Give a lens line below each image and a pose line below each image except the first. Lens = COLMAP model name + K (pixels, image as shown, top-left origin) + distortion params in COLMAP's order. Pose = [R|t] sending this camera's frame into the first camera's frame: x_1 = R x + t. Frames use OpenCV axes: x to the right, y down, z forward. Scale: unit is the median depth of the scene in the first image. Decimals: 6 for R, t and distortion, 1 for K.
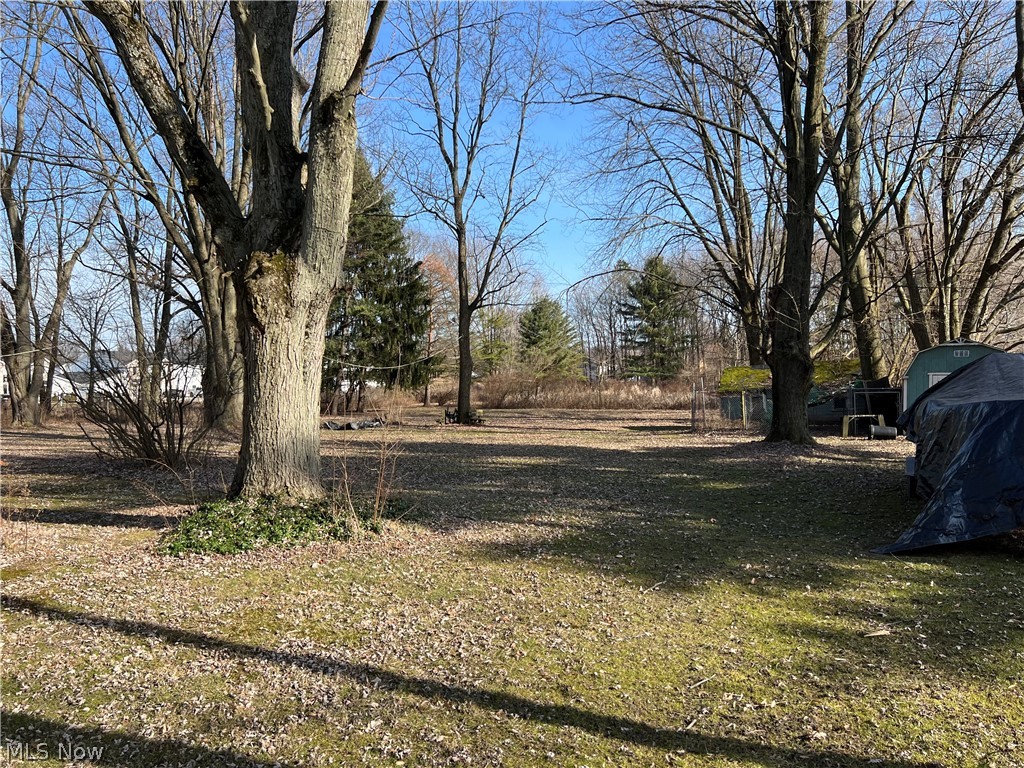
lens RADIAL K [[766.2, 0, 512.0], [0, 766.2, 384.0], [0, 0, 1]] dist [0.103177, -0.134856]
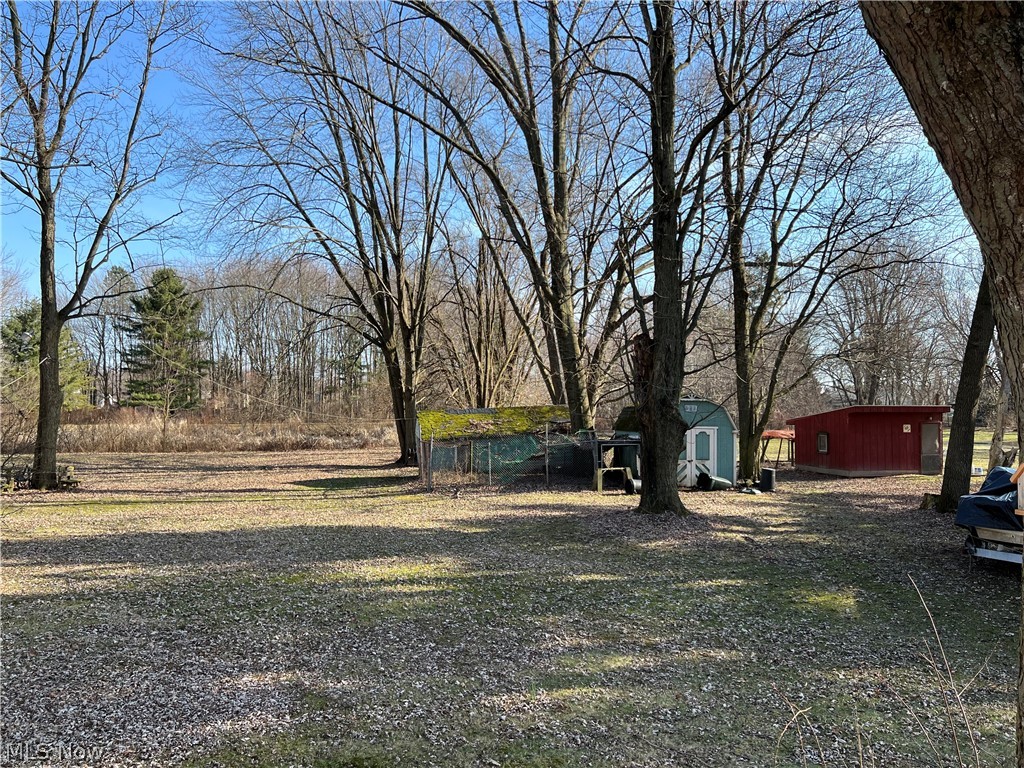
lens RADIAL K [[766.2, 0, 512.0], [0, 766.2, 384.0], [0, 0, 1]] dist [0.103177, -0.134856]
pose [[0.777678, 0.034384, 0.627722, -0.139010], [-0.014047, 0.999204, -0.037330, -0.014610], [-0.628506, 0.020213, 0.777542, 0.160954]]
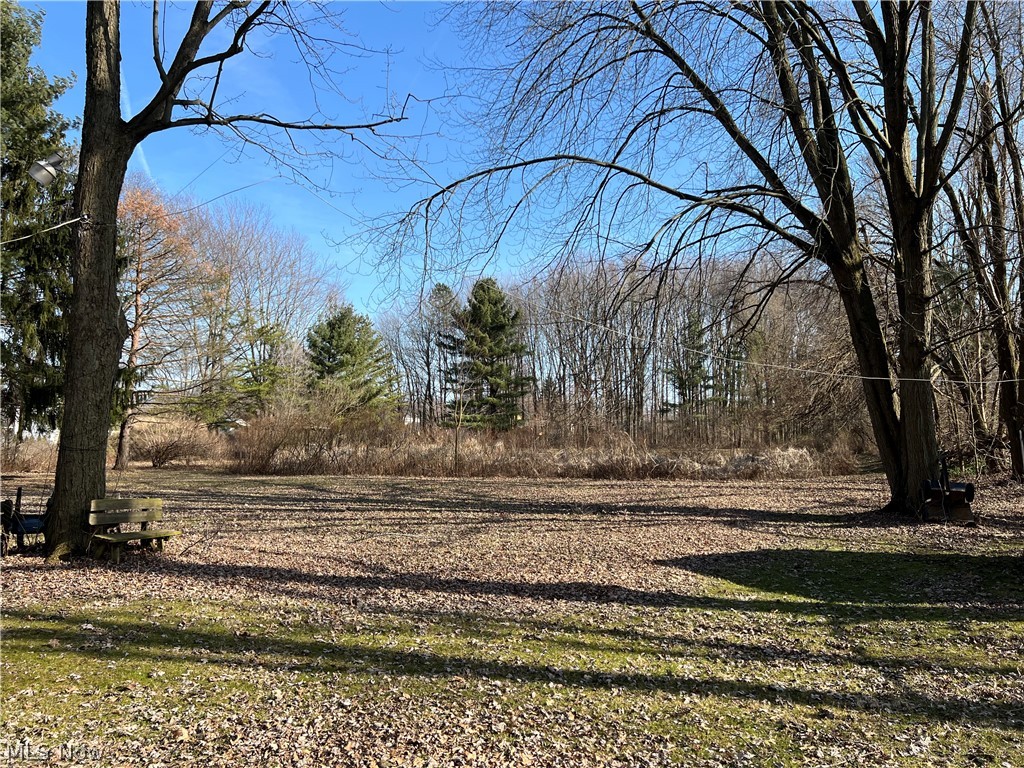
lens RADIAL K [[766.2, 0, 512.0], [0, 766.2, 384.0], [0, 0, 1]] dist [0.103177, -0.134856]
pose [[0.963368, 0.034219, 0.265991, 0.006359], [-0.014533, 0.997030, -0.075628, 0.010142], [-0.267789, 0.068992, 0.961004, 0.546905]]
